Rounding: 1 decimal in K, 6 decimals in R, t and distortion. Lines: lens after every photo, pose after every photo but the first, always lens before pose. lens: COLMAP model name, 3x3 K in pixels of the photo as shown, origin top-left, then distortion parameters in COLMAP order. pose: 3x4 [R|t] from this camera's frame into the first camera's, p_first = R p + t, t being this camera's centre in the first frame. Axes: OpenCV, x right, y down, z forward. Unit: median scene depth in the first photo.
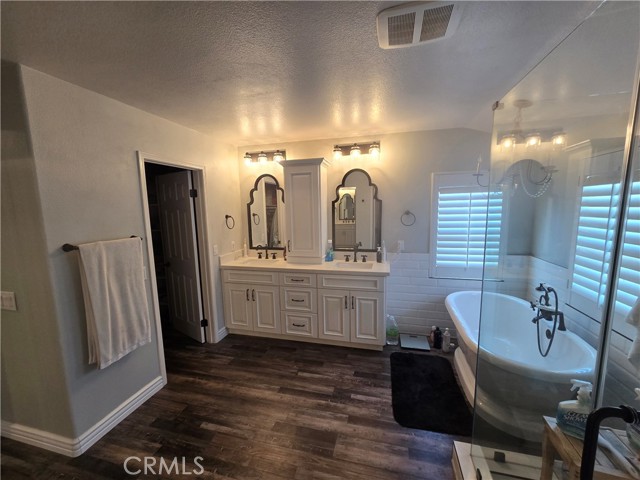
lens RADIAL K [[261.9, 0, 320.1], [0, 261.9, 240.4], [0, 0, 1]] dist [0.001080, -0.001500]
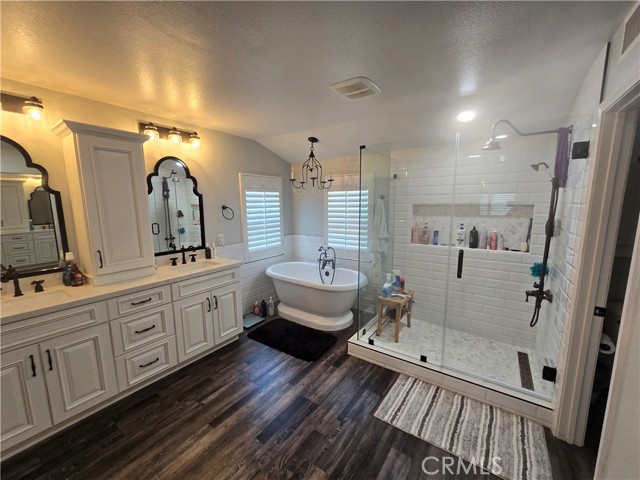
lens RADIAL K [[261.9, 0, 320.4], [0, 261.9, 240.4], [0, 0, 1]] dist [0.001080, -0.001500]
pose [[0.348405, -0.116715, 0.930049, -0.571300], [0.123244, 0.989308, 0.077983, -0.008246], [-0.929206, 0.087453, 0.359065, 0.284425]]
